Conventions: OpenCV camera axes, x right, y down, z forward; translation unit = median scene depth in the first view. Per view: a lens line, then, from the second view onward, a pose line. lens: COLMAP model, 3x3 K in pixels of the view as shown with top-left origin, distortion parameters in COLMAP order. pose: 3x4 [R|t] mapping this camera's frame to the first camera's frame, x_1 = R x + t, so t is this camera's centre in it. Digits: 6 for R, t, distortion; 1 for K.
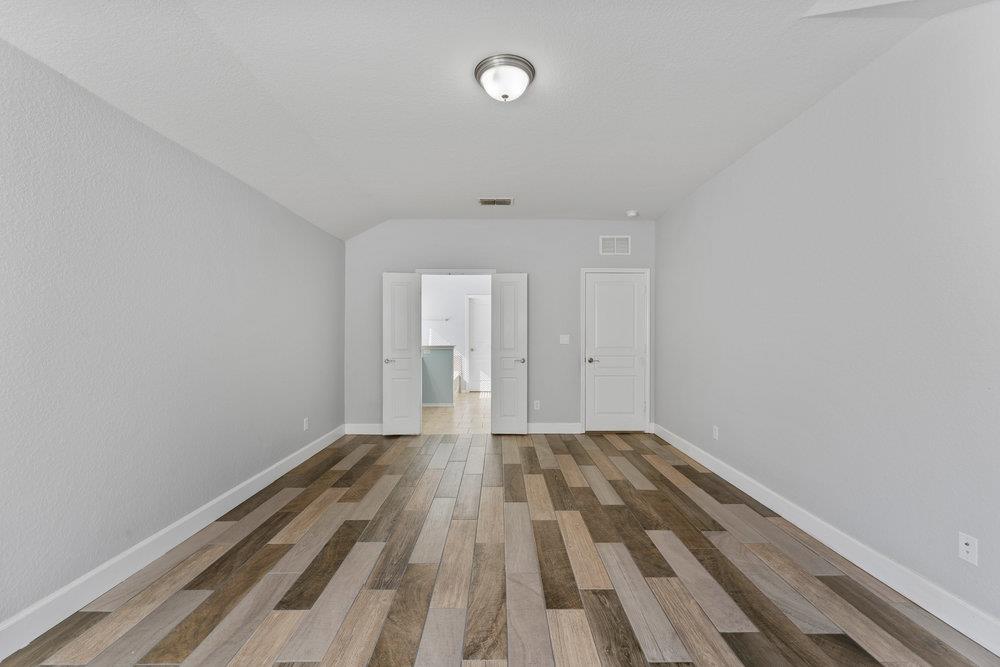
lens RADIAL K [[403.1, 0, 499.3], [0, 403.1, 334.5], [0, 0, 1]] dist [-0.000872, -0.000076]
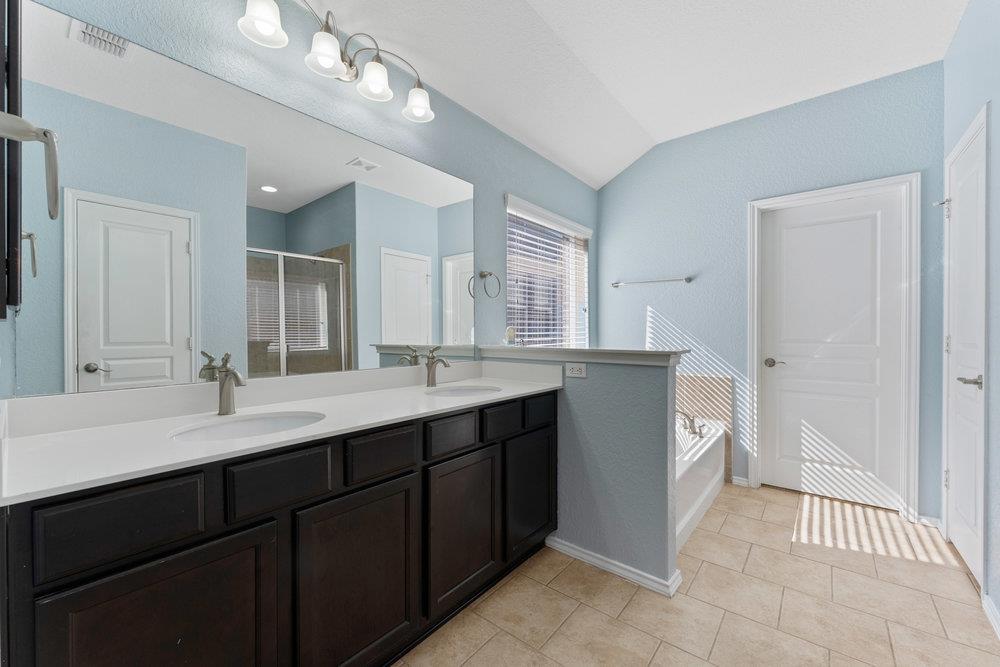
lens RADIAL K [[403.1, 0, 501.6], [0, 403.1, 335.2], [0, 0, 1]] dist [-0.000872, -0.000076]
pose [[0.775328, 0.003228, -0.631550, -0.097814], [0.003173, 0.999954, 0.009006, 0.039465], [0.631550, -0.008987, 0.775283, 2.019993]]
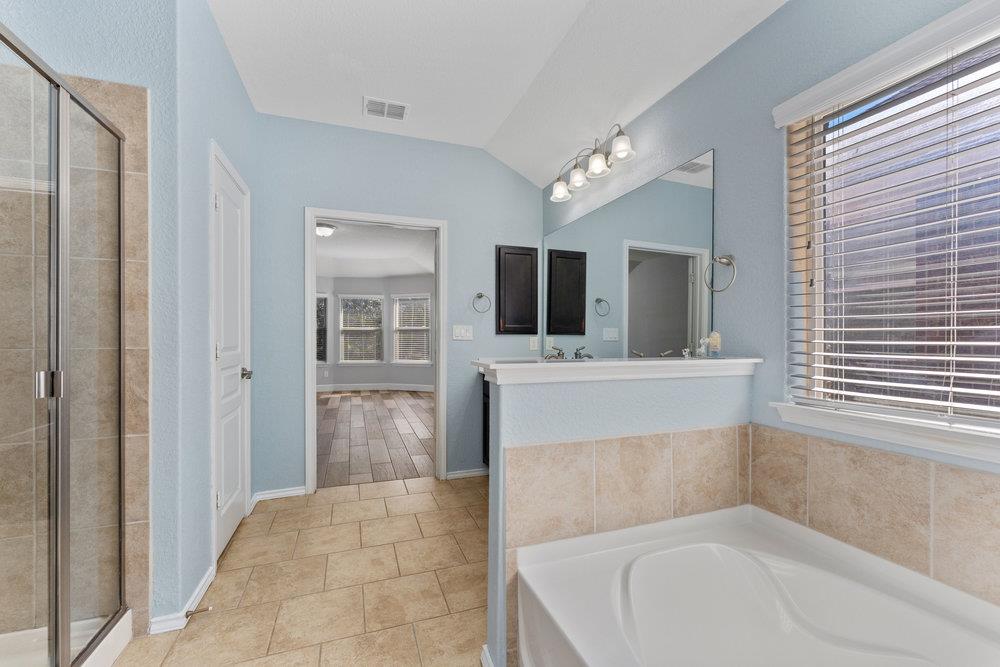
lens RADIAL K [[403.1, 0, 503.0], [0, 403.1, 335.4], [0, 0, 1]] dist [-0.000872, -0.000076]
pose [[-0.940930, -0.004725, -0.338569, -0.130168], [-0.003537, 0.999985, -0.004125, 0.039626], [0.338584, -0.002684, -0.940932, 2.922616]]
